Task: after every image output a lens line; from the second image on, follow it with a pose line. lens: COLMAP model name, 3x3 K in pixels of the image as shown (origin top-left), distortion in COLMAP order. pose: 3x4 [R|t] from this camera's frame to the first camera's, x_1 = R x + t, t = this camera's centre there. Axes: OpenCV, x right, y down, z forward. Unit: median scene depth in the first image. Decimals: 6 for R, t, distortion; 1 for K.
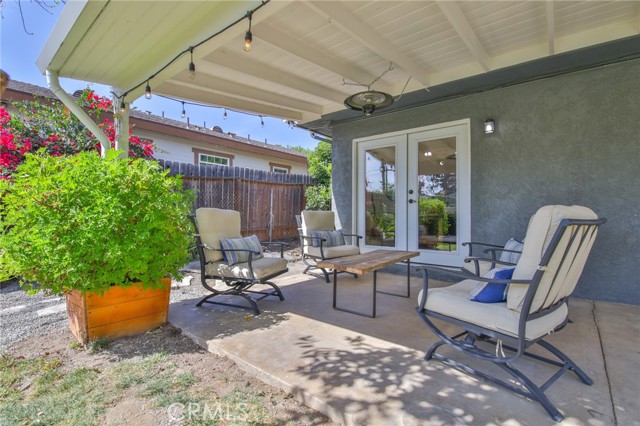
lens RADIAL K [[292.6, 0, 320.7], [0, 292.6, 209.2], [0, 0, 1]] dist [0.000924, -0.011389]
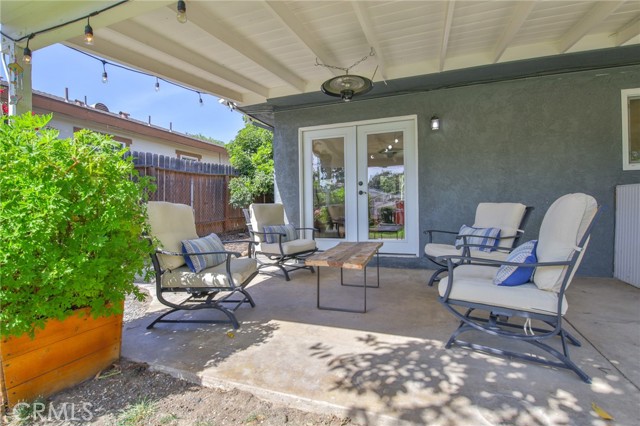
lens RADIAL K [[292.6, 0, 320.7], [0, 292.6, 209.2], [0, 0, 1]] dist [0.000924, -0.011389]
pose [[0.944848, -0.022641, 0.326725, -0.247952], [0.014868, 0.999544, 0.026269, 0.002103], [-0.327171, -0.019963, 0.944754, 0.133218]]
